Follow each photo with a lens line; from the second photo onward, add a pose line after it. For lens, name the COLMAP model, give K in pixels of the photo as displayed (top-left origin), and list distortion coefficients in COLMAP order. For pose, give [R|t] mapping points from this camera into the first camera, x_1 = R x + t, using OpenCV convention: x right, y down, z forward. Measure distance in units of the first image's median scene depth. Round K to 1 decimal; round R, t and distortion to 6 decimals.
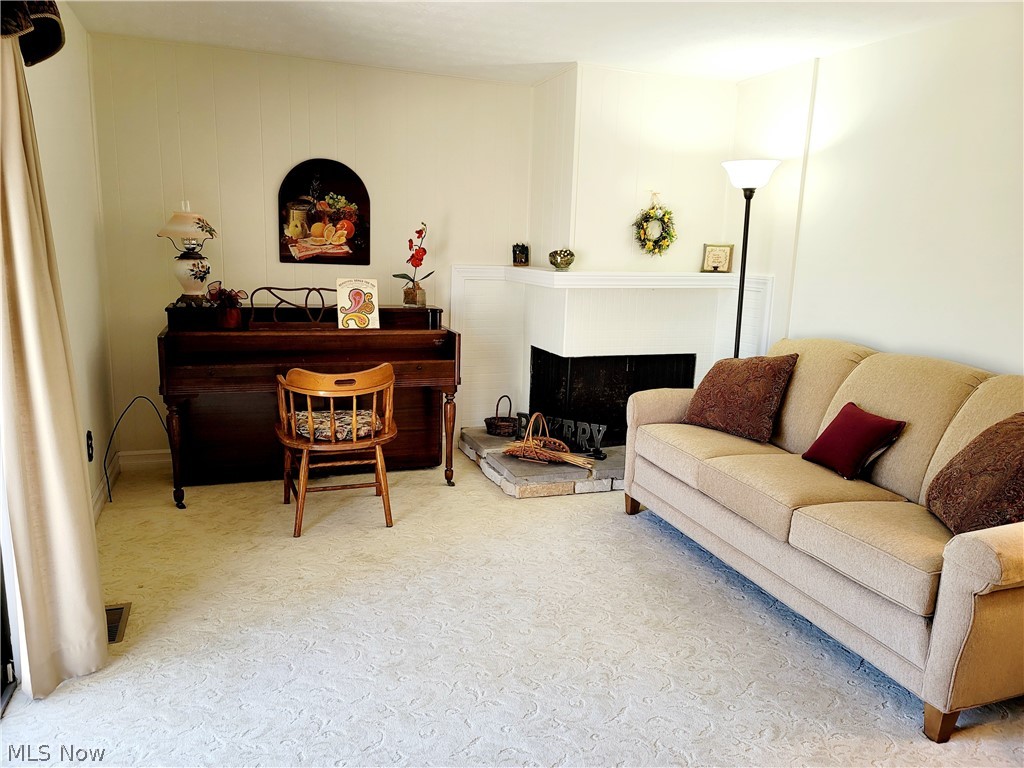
lens RADIAL K [[755.9, 0, 512.1], [0, 755.9, 391.4], [0, 0, 1]] dist [0.080588, -0.068185]
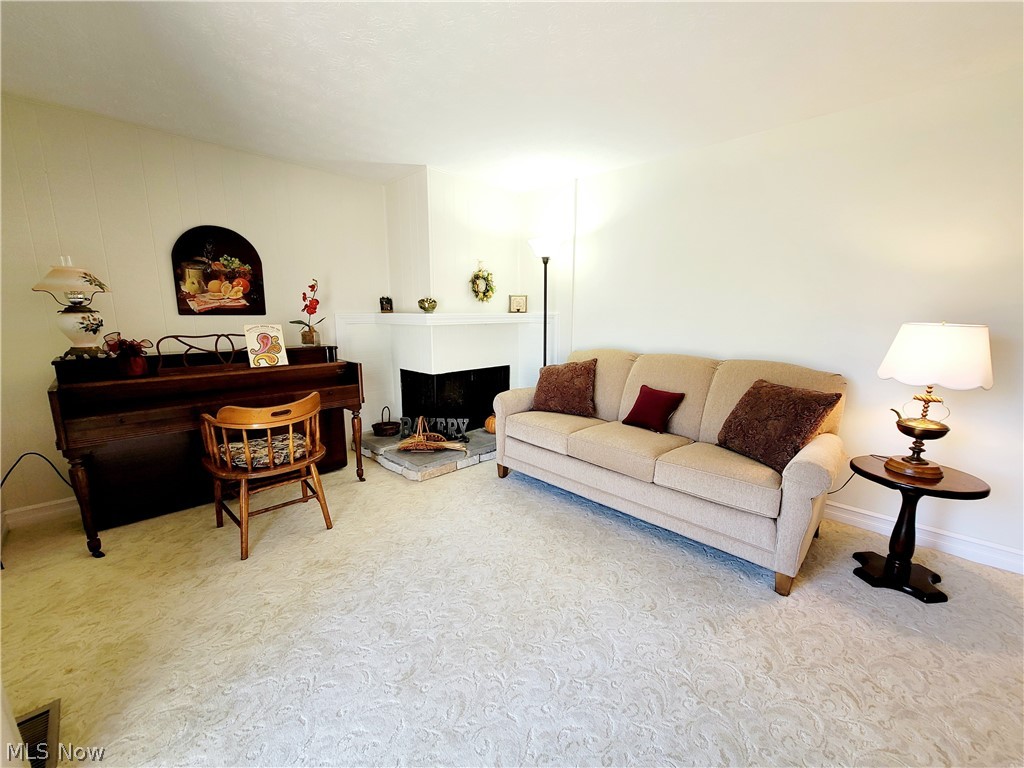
lens RADIAL K [[414.6, 0, 506.6], [0, 414.6, 389.4], [0, 0, 1]] dist [-0.000006, 0.000552]
pose [[0.903349, -0.105806, 0.415652, -0.156031], [0.107965, 0.993985, 0.018380, -0.020358], [-0.415096, 0.028272, 0.909338, 0.281909]]
